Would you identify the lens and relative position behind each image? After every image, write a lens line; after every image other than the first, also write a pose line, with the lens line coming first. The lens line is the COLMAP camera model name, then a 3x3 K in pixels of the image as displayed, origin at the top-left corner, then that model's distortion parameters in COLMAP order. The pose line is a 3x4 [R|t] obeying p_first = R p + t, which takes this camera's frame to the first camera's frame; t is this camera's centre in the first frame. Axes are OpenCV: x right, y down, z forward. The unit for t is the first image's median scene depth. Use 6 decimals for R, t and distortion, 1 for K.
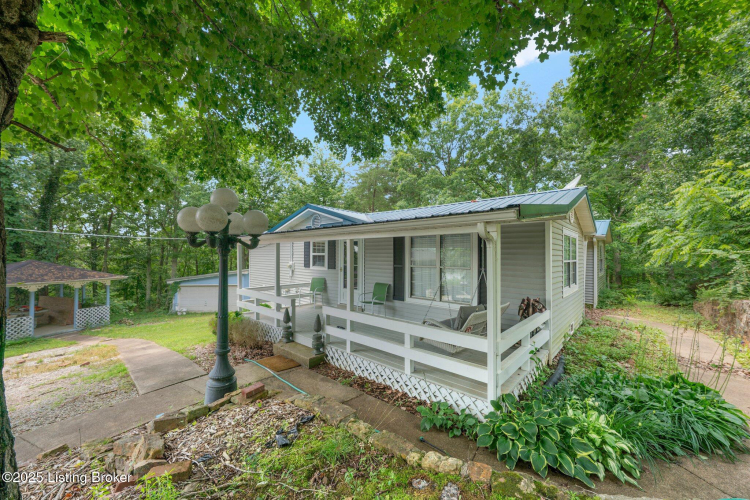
lens RADIAL K [[308.4, 0, 375.0], [0, 308.4, 250.0], [0, 0, 1]] dist [-0.000245, -0.000143]
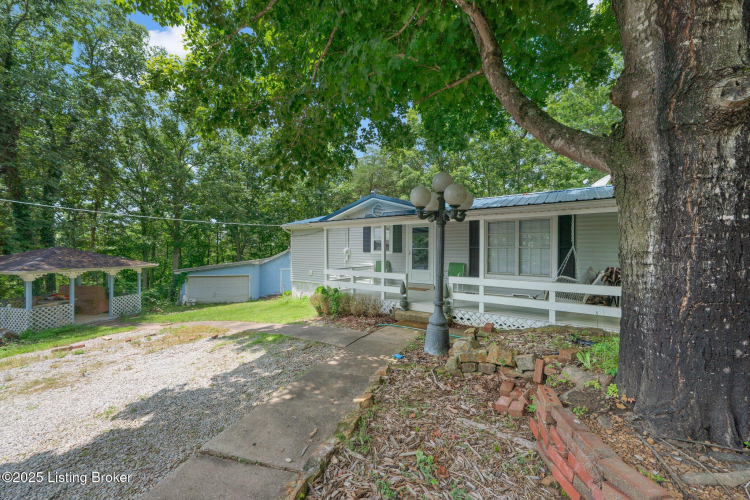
lens RADIAL K [[308.4, 0, 375.0], [0, 308.4, 250.0], [0, 0, 1]] dist [-0.000245, -0.000143]
pose [[0.990308, 0.001266, 0.138883, -0.369260], [-0.002984, 0.999922, 0.012162, 0.038571], [-0.138857, -0.012459, 0.990234, -0.084306]]
